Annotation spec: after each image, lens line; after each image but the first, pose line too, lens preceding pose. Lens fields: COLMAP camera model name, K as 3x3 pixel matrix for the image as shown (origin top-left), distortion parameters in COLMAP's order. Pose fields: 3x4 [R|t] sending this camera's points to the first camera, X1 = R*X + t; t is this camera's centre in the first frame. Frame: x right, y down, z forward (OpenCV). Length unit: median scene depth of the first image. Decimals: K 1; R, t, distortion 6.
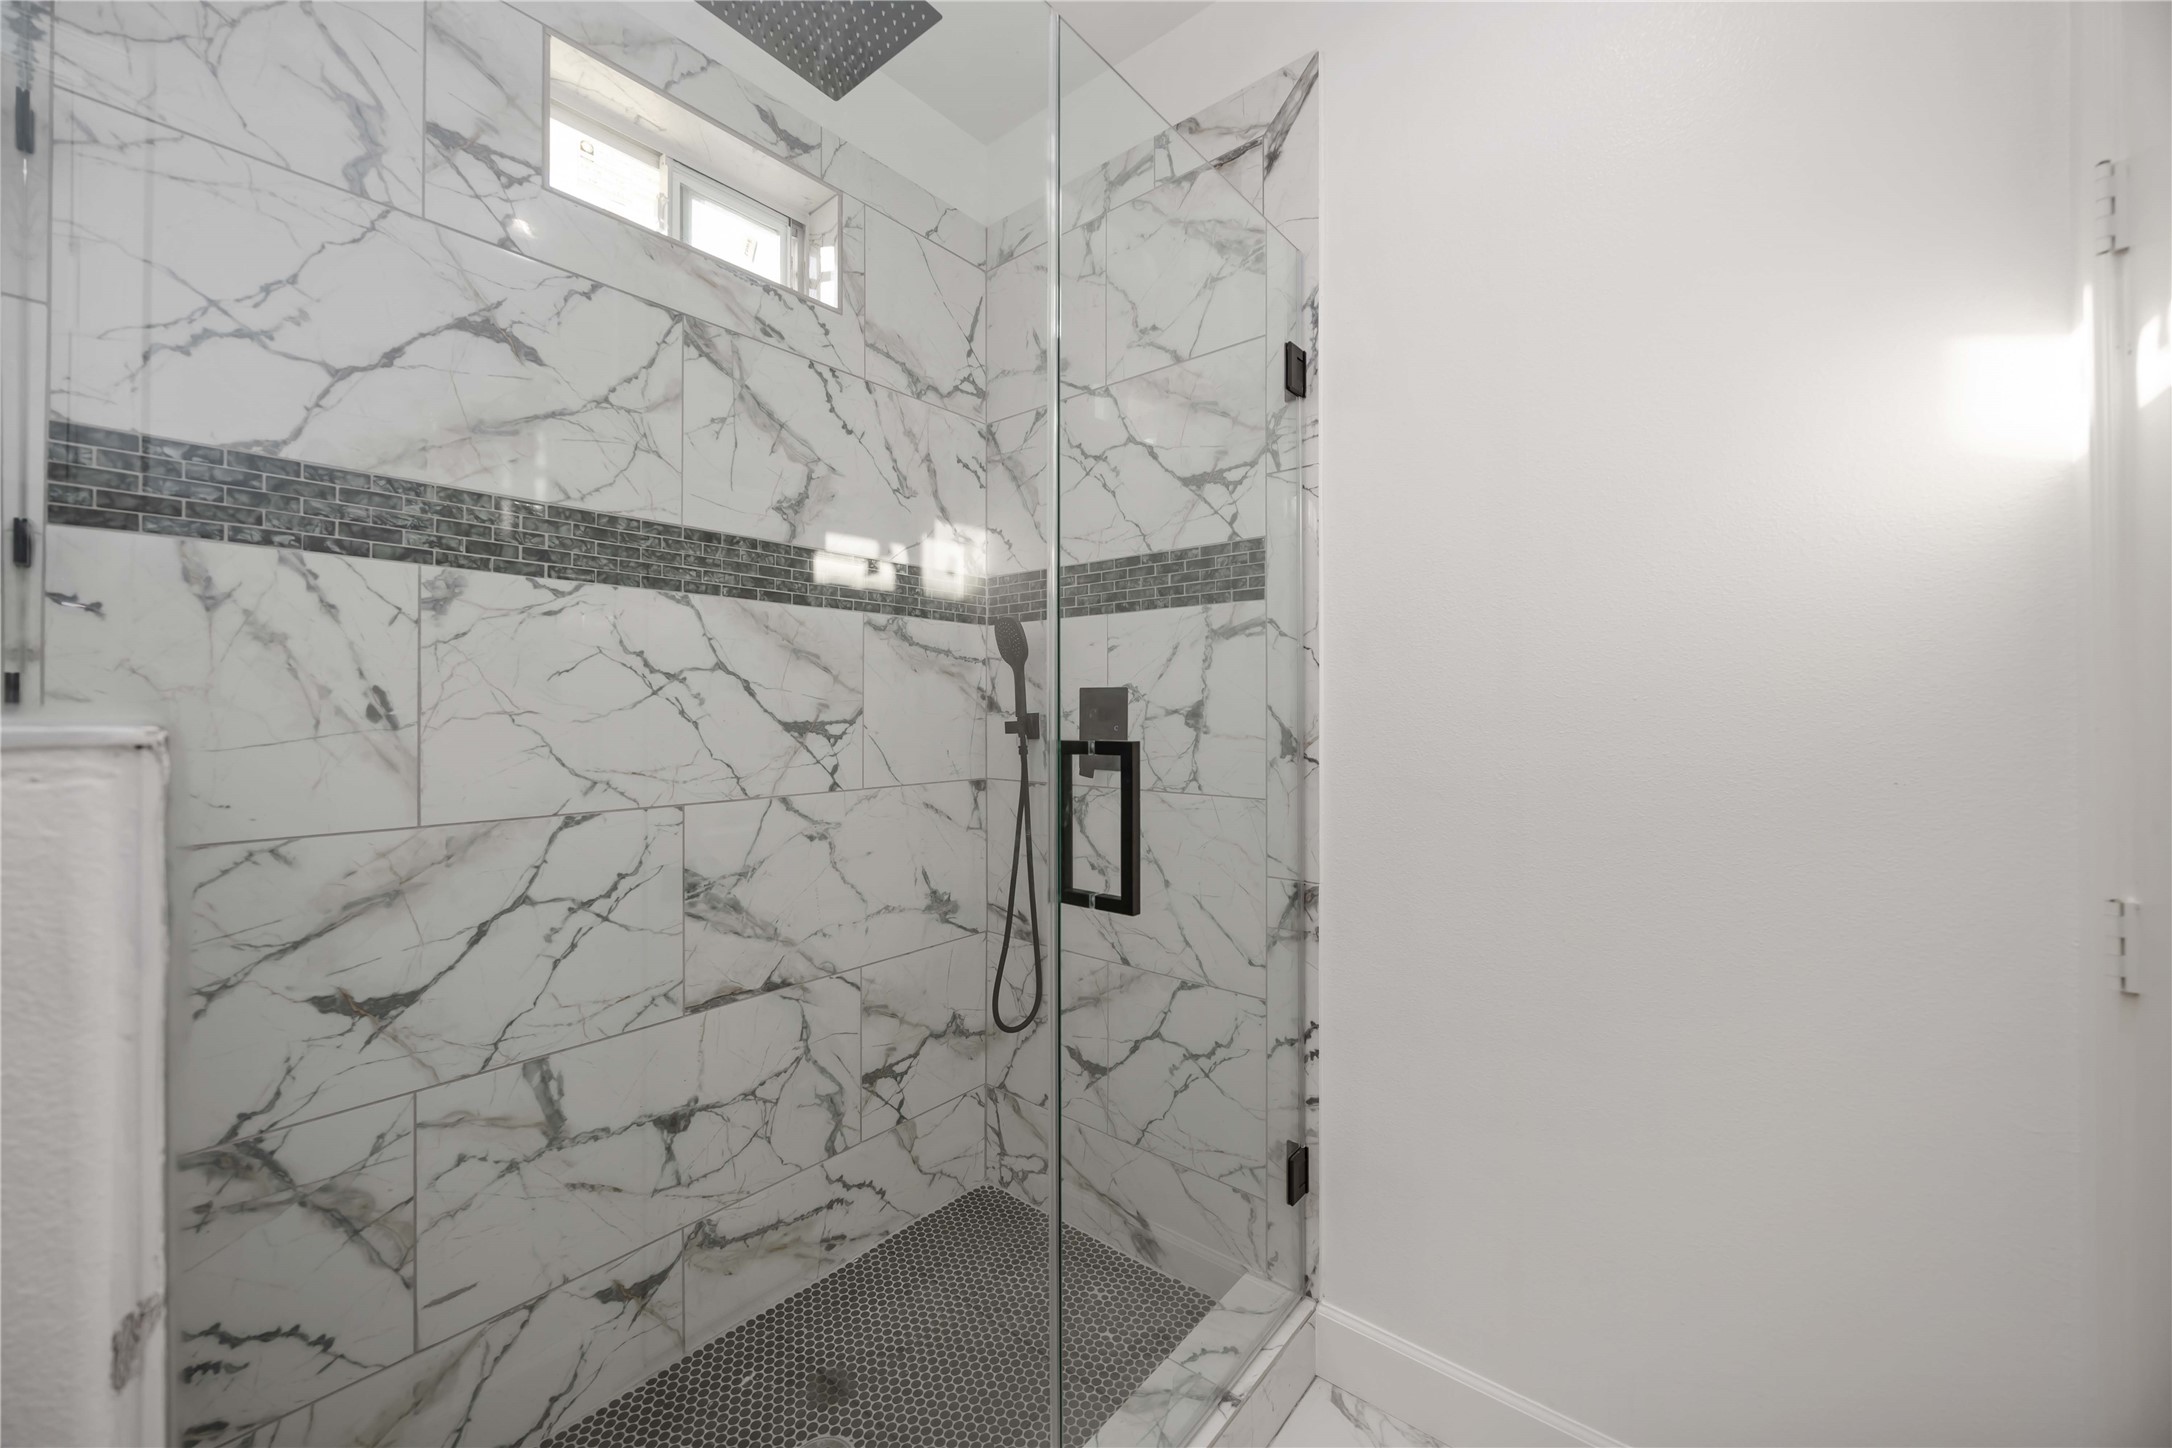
lens RADIAL K [[833.8, 0, 1061.3], [0, 833.8, 705.7], [0, 0, 1]] dist [-0.000779, 0.000307]
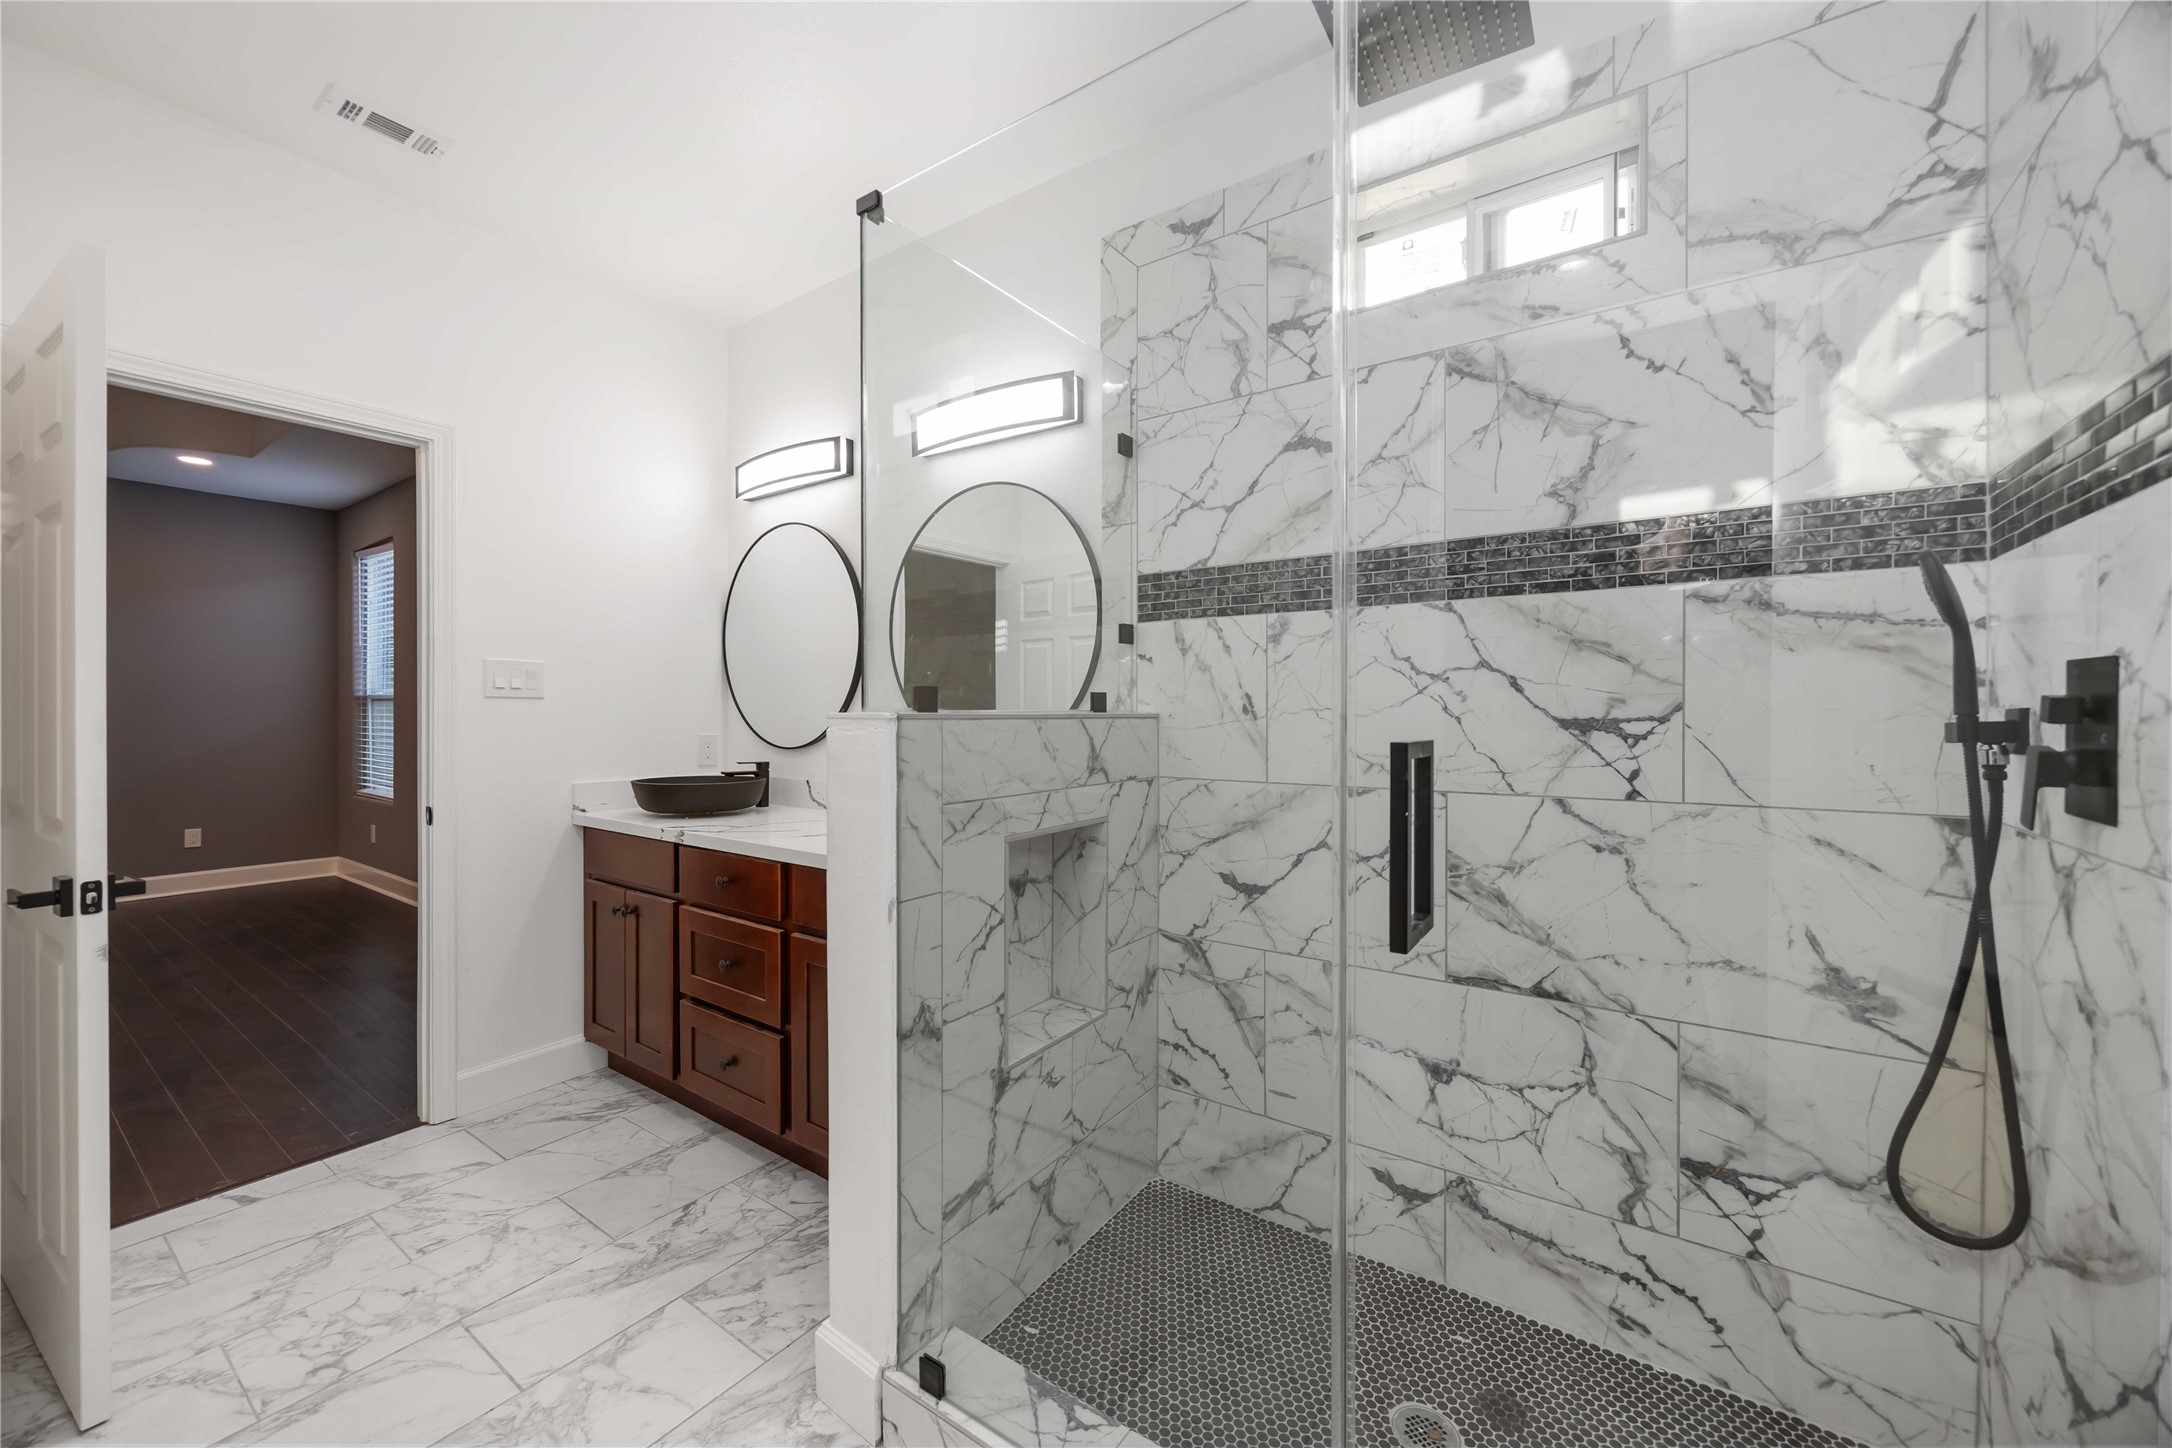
lens RADIAL K [[828.4, 0, 1105.6], [0, 828.4, 720.9], [0, 0, 1]] dist [-0.000623, 0.000137]
pose [[0.106054, 0.005681, -0.994344, 0.576814], [0.004112, 0.999973, 0.006151, 0.015224], [0.994352, -0.004741, 0.106028, 0.417748]]
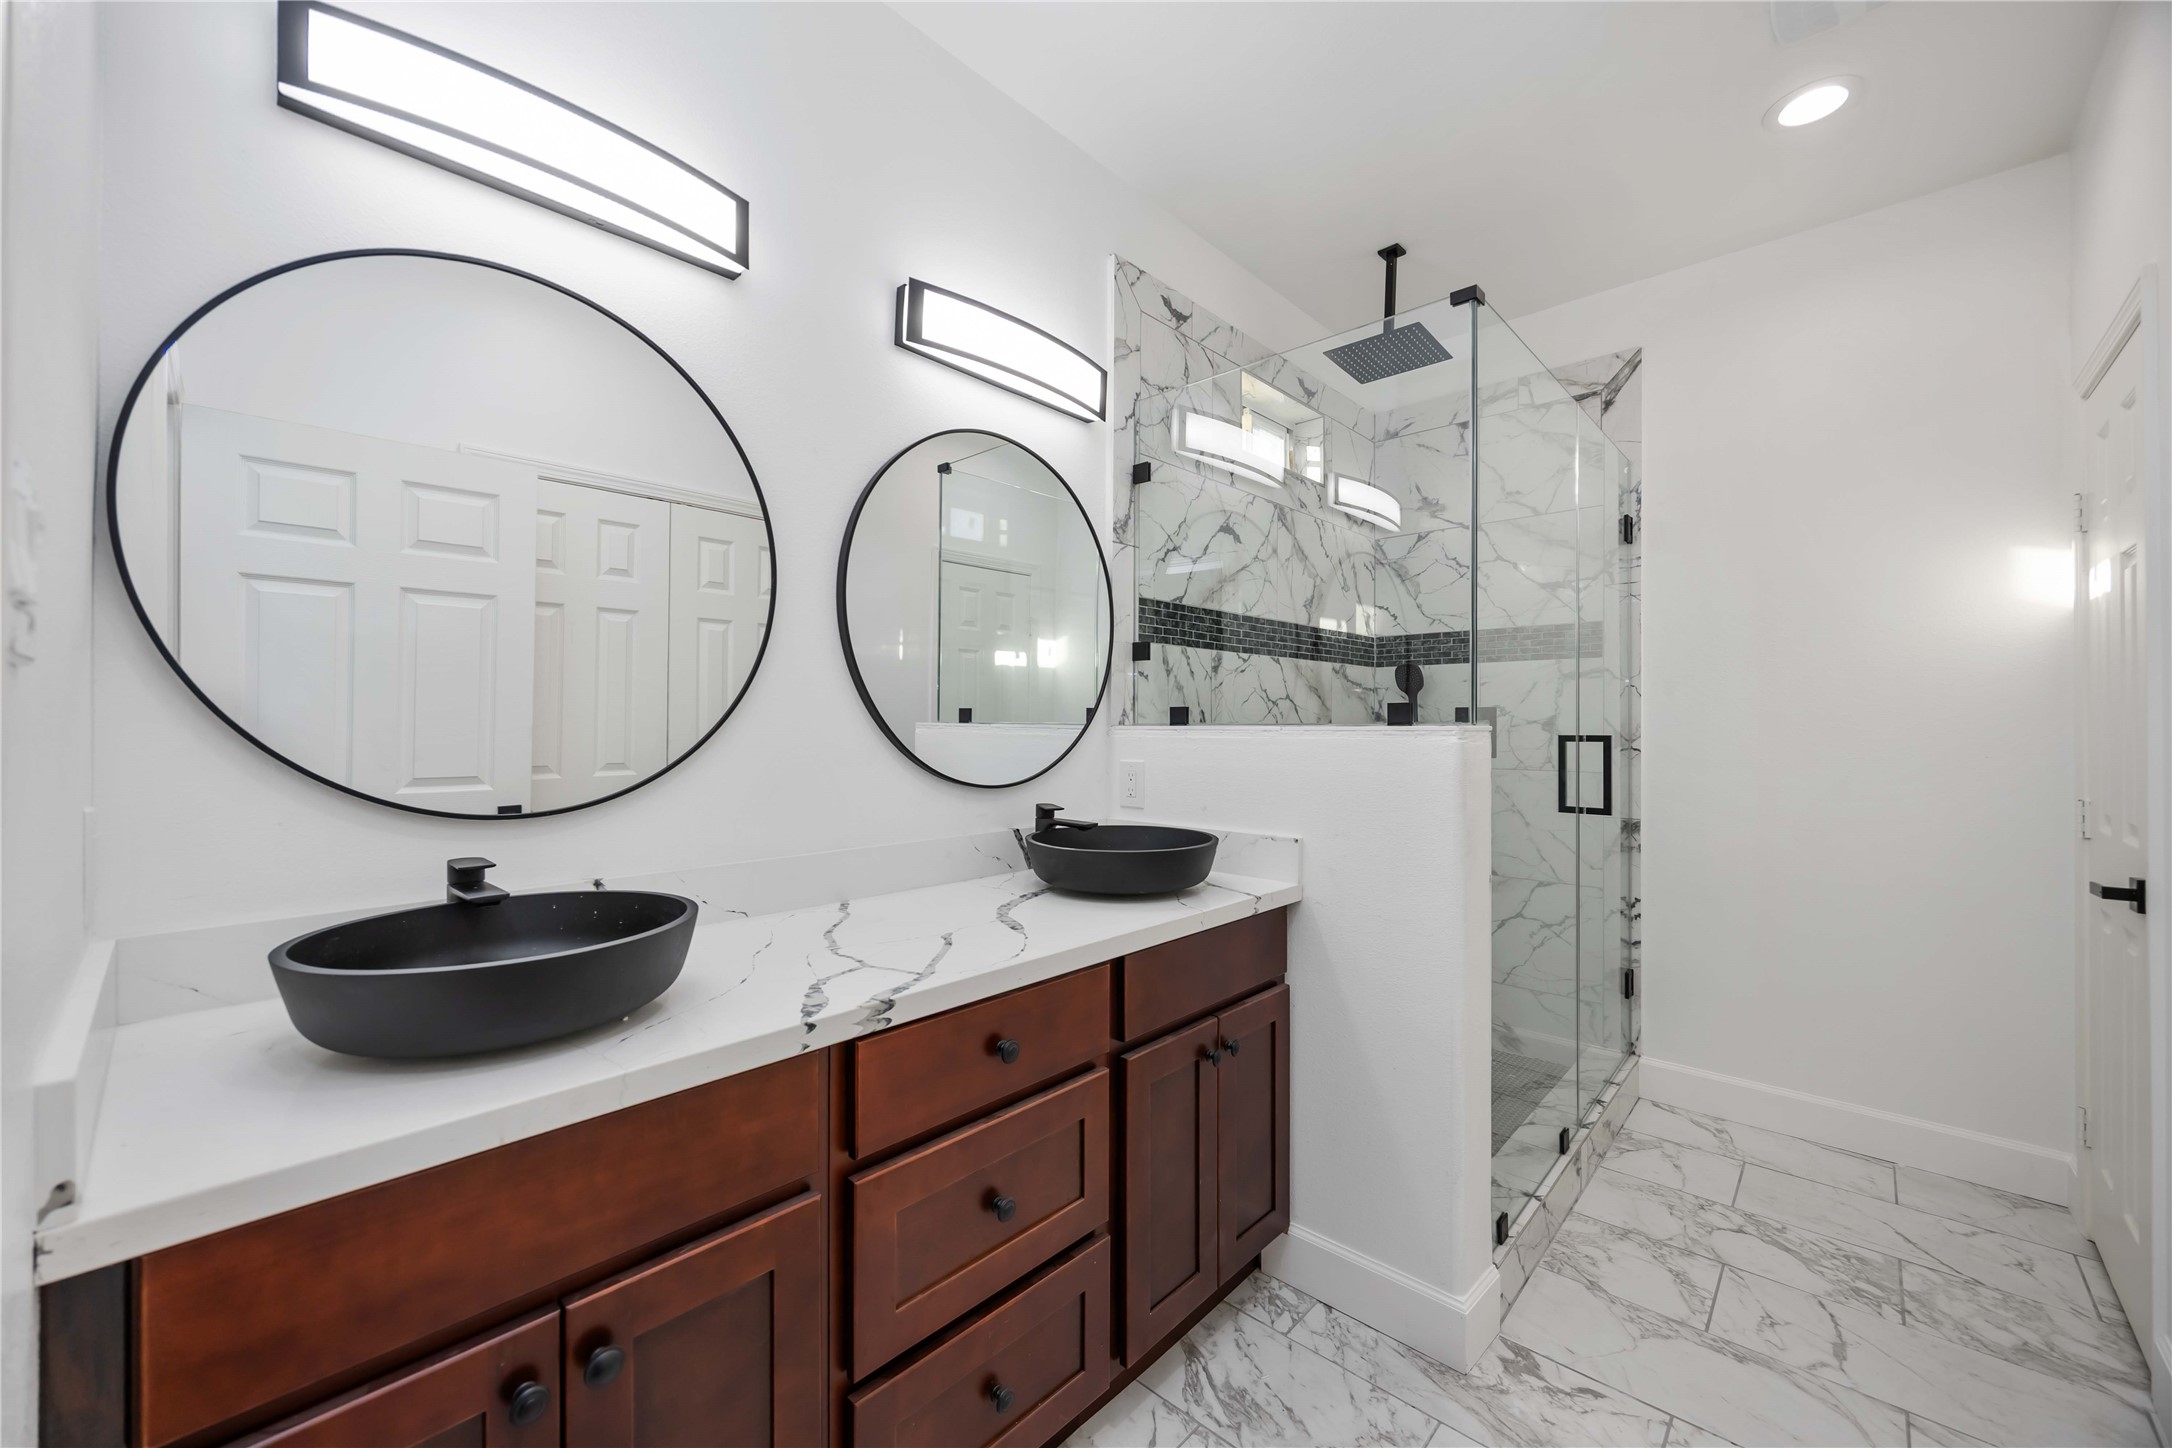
lens RADIAL K [[843.2, 0, 1042.6], [0, 843.2, 717.7], [0, 0, 1]] dist [-0.001440, -0.000542]
pose [[0.997545, -0.000539, -0.070019, -0.809430], [0.000692, 0.999997, 0.002155, -0.006747], [0.070018, -0.002198, 0.997543, -0.845428]]
